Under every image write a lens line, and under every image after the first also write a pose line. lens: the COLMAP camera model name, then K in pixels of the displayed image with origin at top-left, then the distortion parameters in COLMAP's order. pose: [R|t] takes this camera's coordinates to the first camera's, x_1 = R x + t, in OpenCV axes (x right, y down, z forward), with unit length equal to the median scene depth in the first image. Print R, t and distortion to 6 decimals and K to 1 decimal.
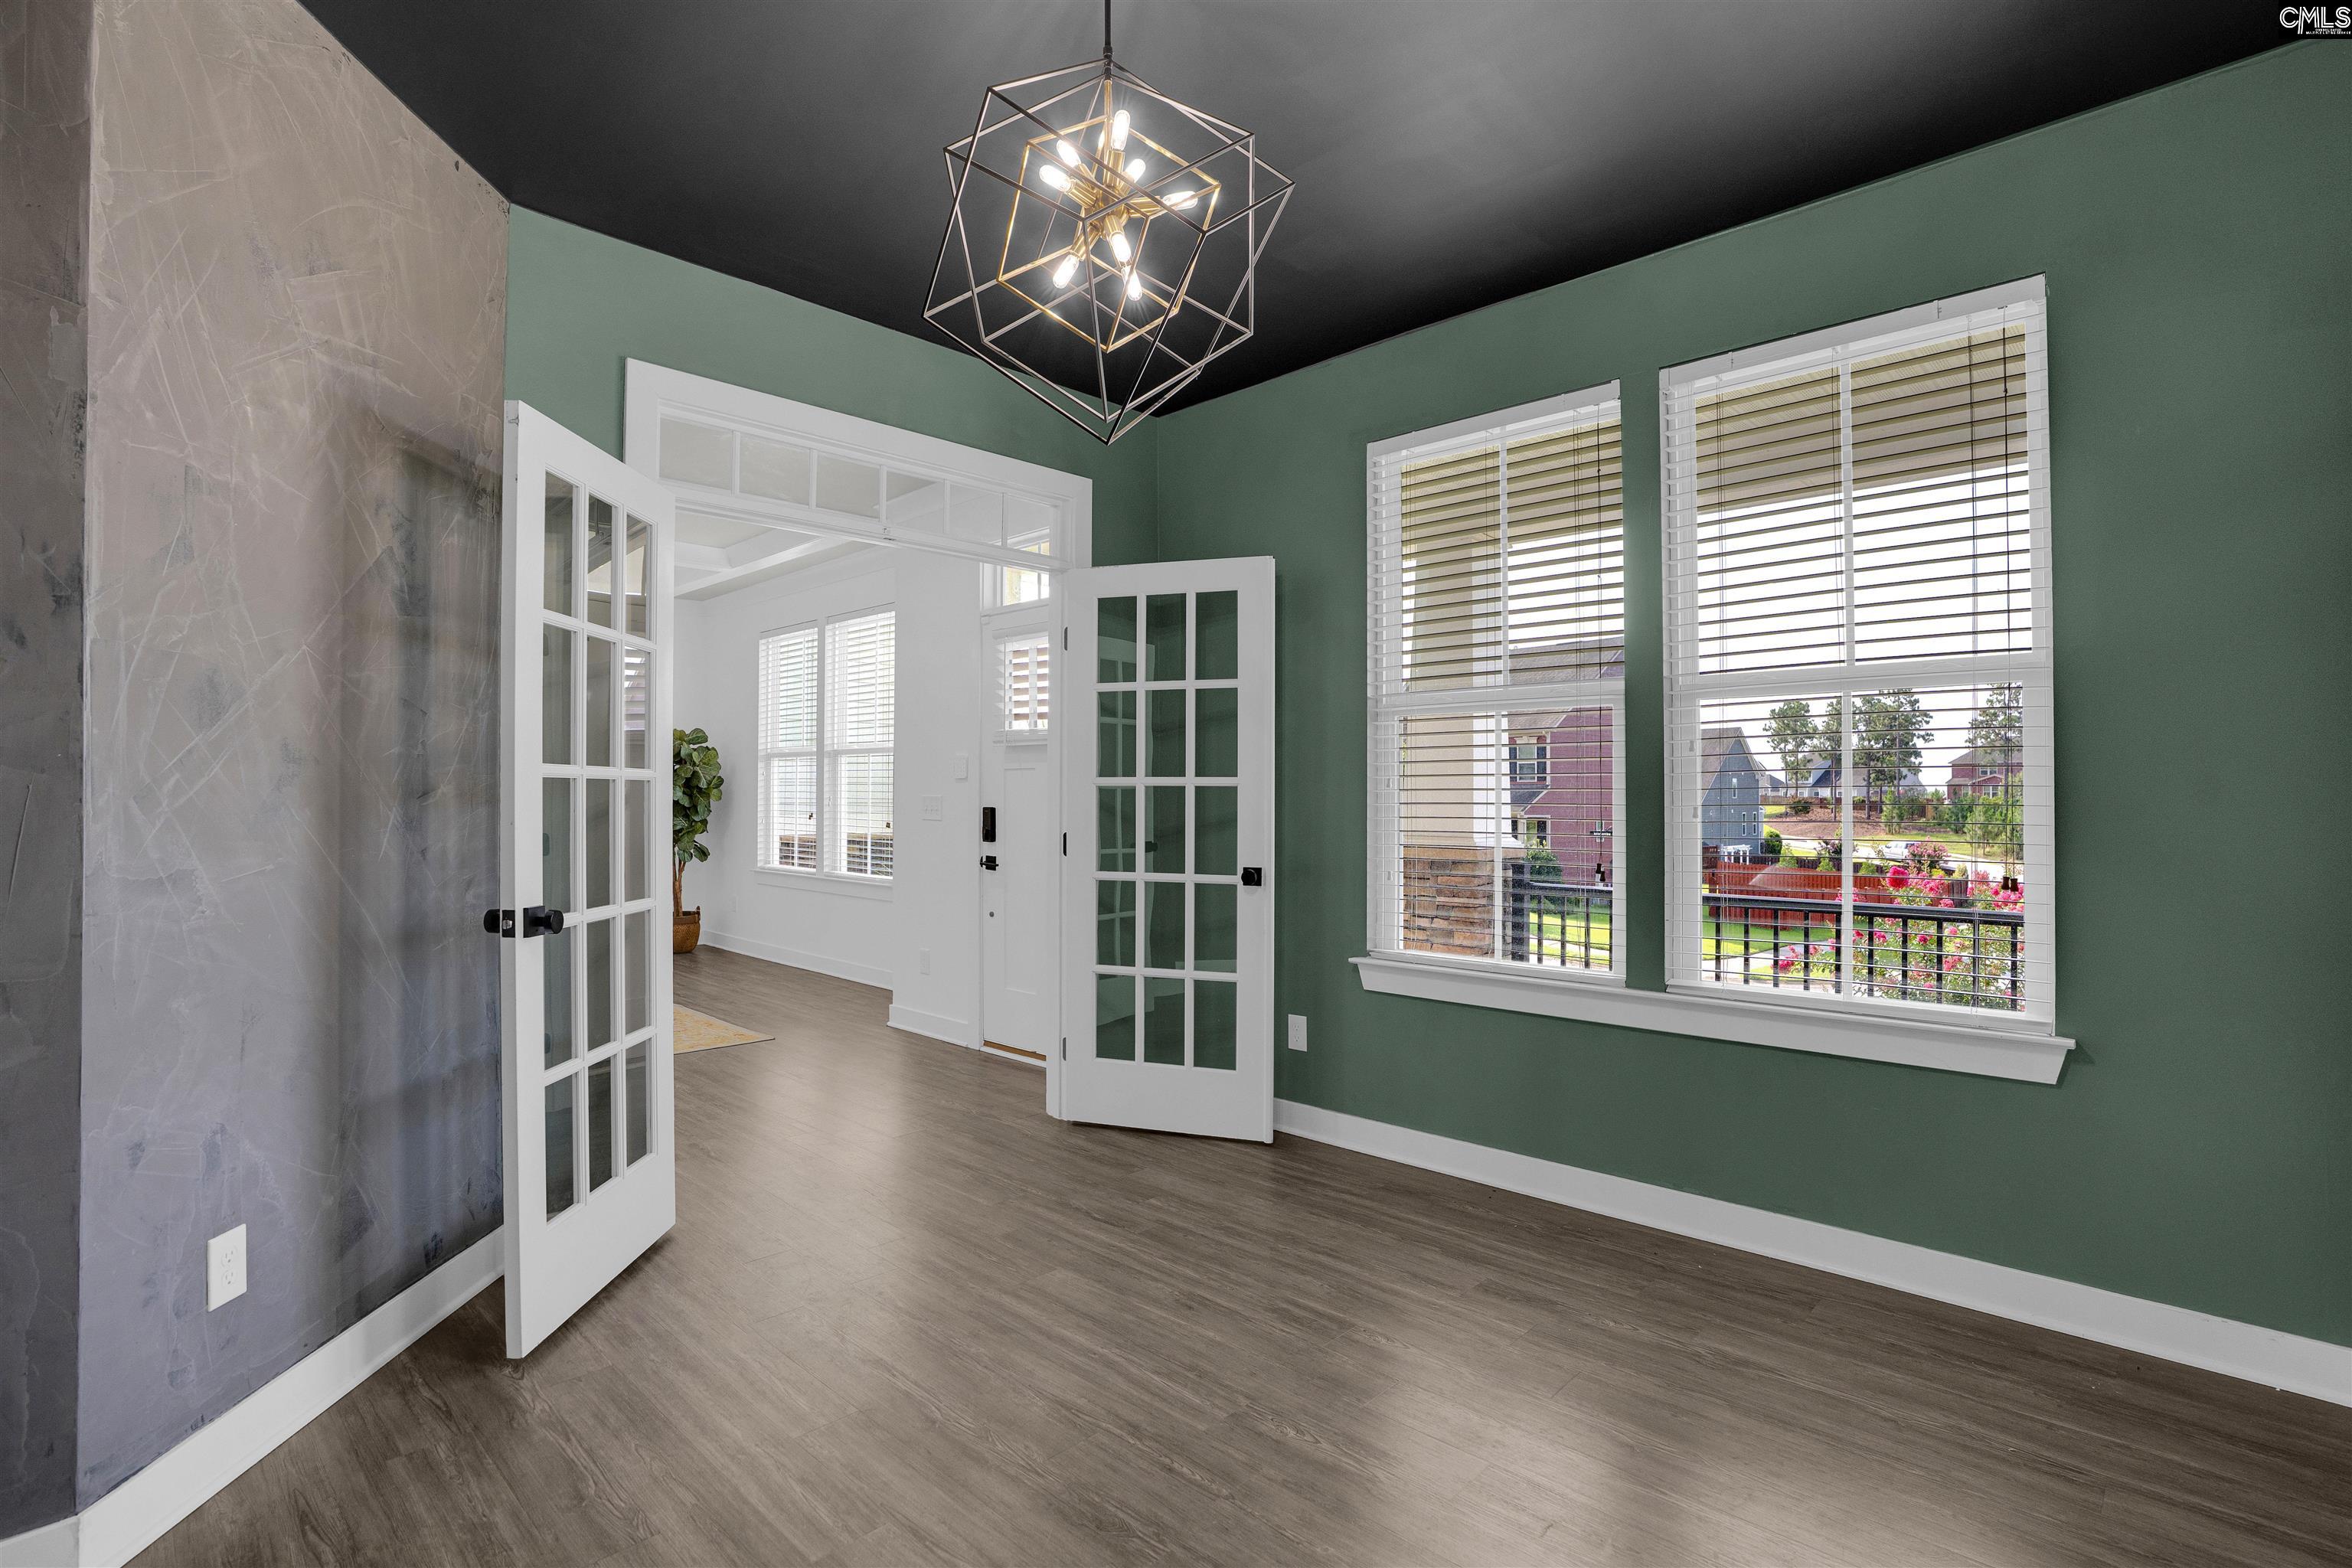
lens RADIAL K [[1128.6, 0, 1134.7], [0, 1128.6, 785.2], [0, 0, 1]] dist [0.003200, 0.000717]
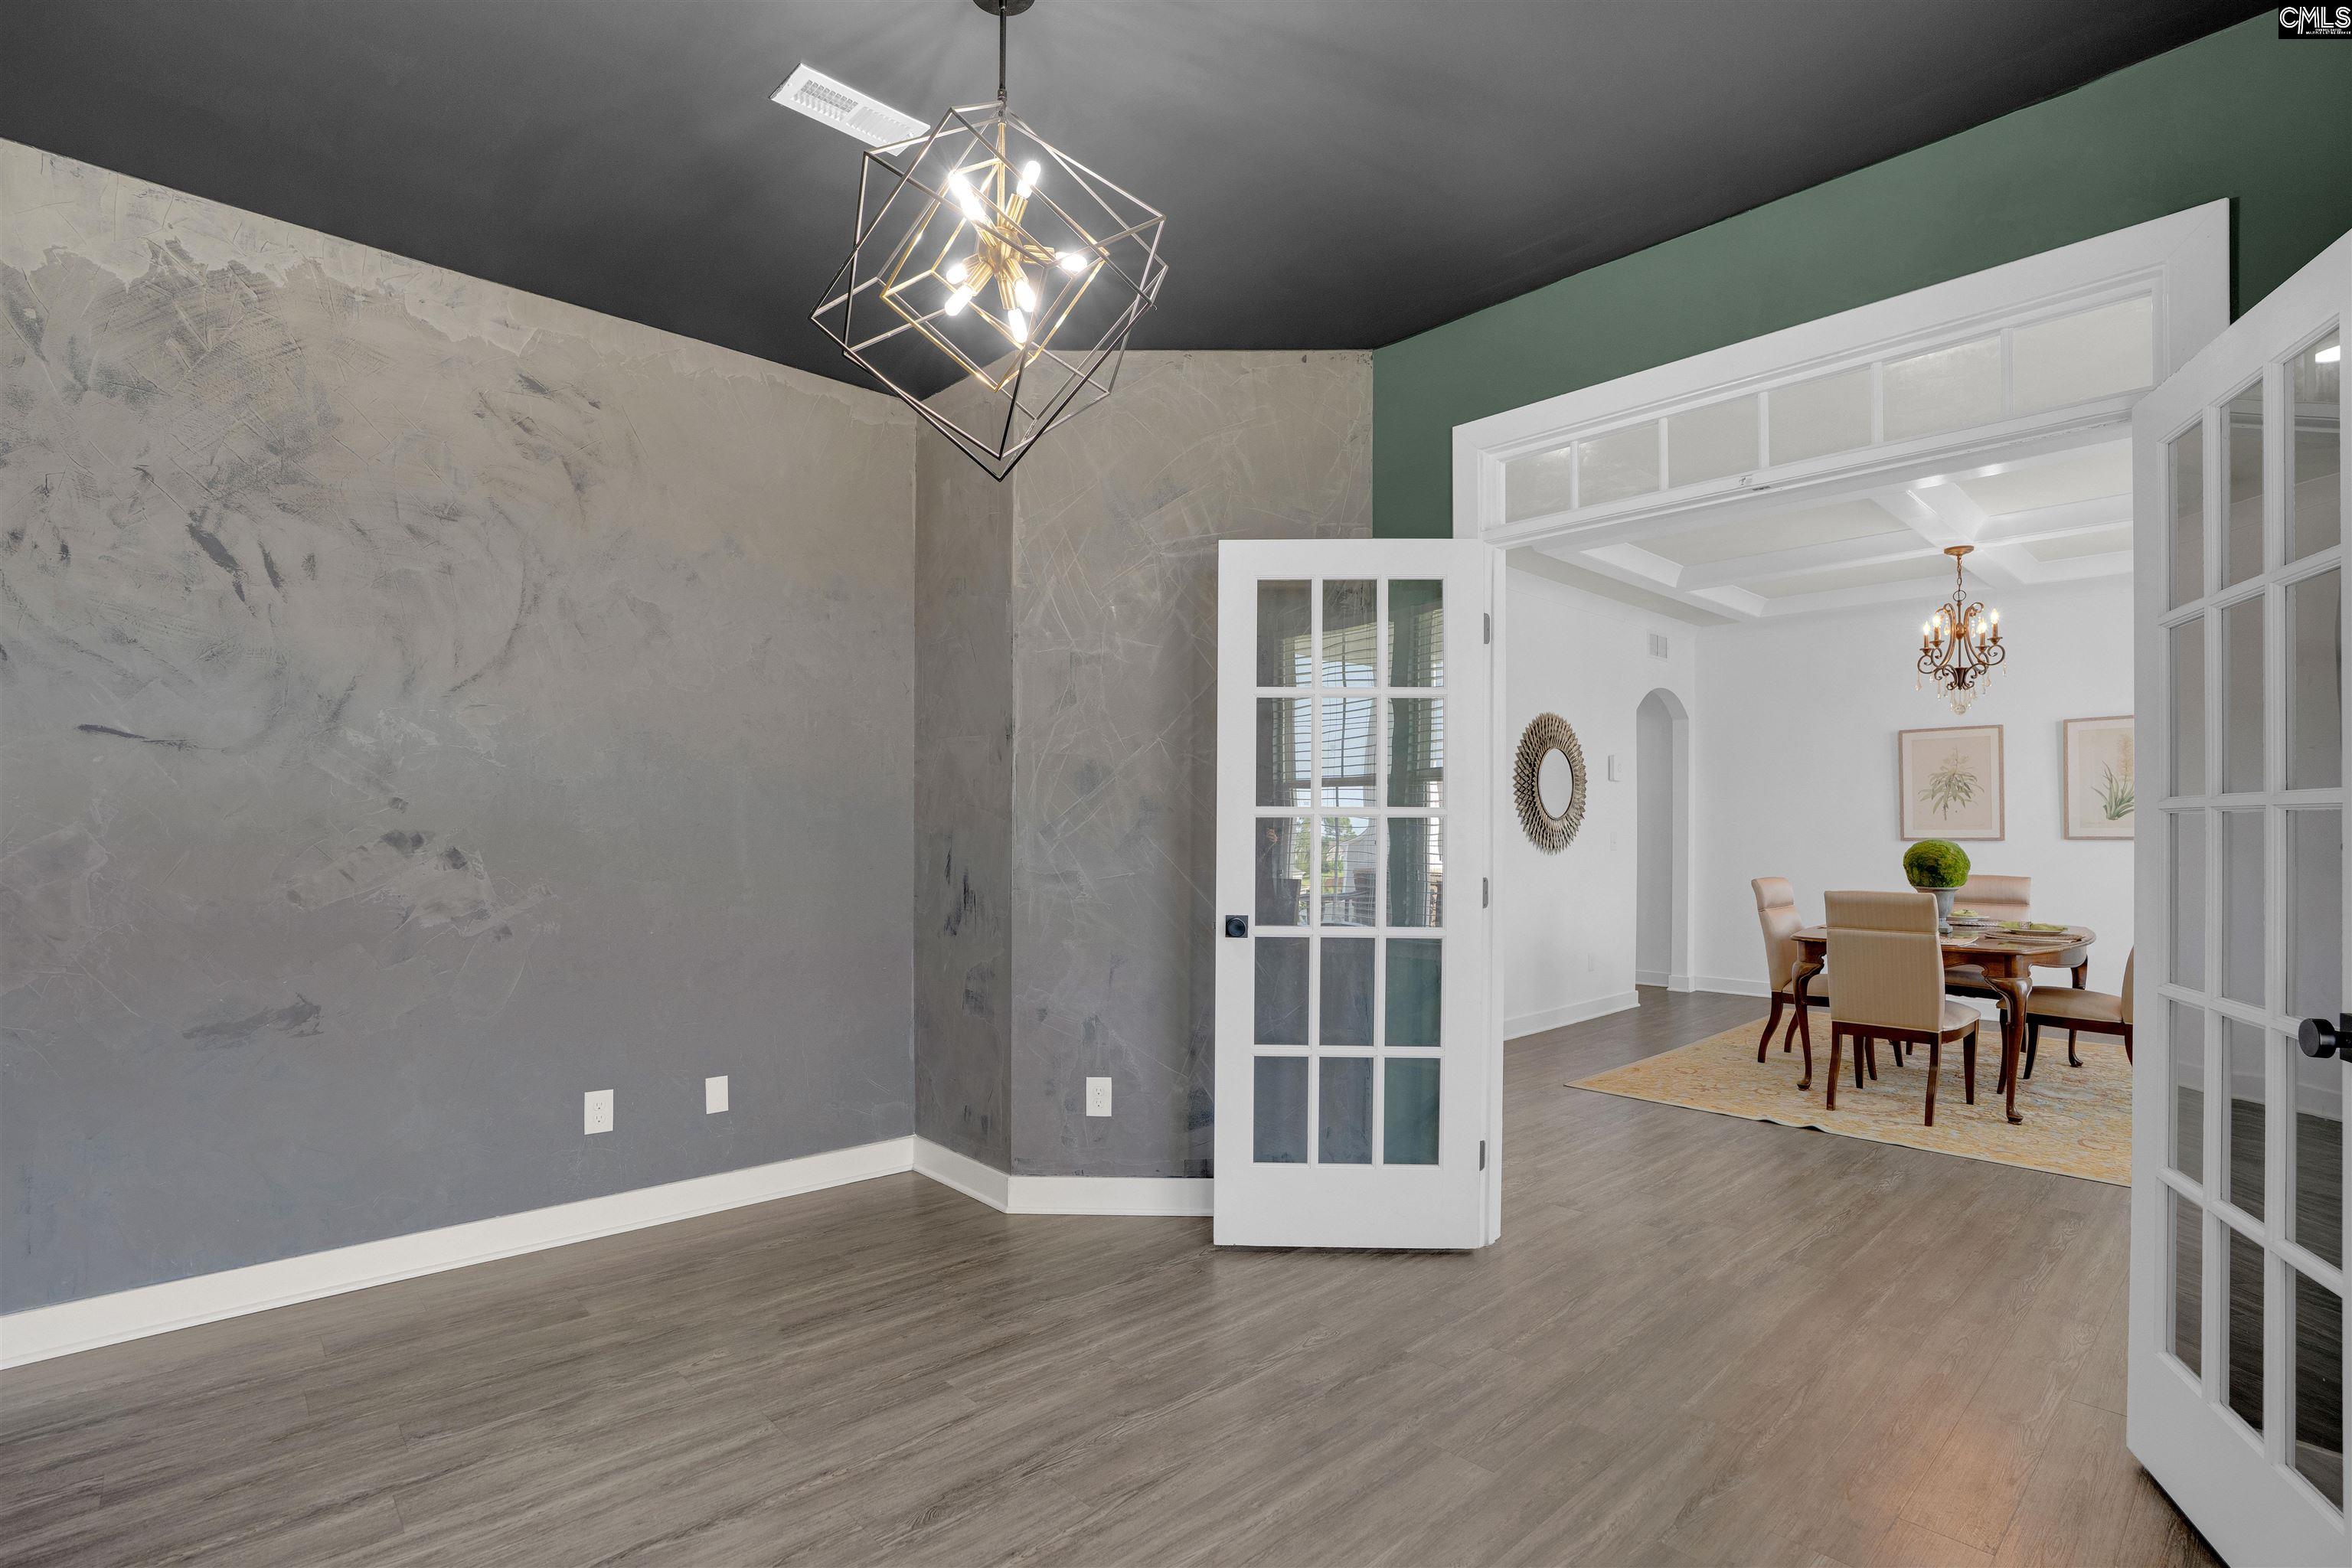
lens RADIAL K [[1130.5, 0, 1198.3], [0, 1130.5, 827.7], [0, 0, 1]] dist [-0.019175, 0.000772]
pose [[-0.016276, -0.006334, -0.999847, 0.966868], [0.006244, 0.999960, -0.006437, 0.016580], [0.999848, -0.006348, -0.016236, 1.187275]]
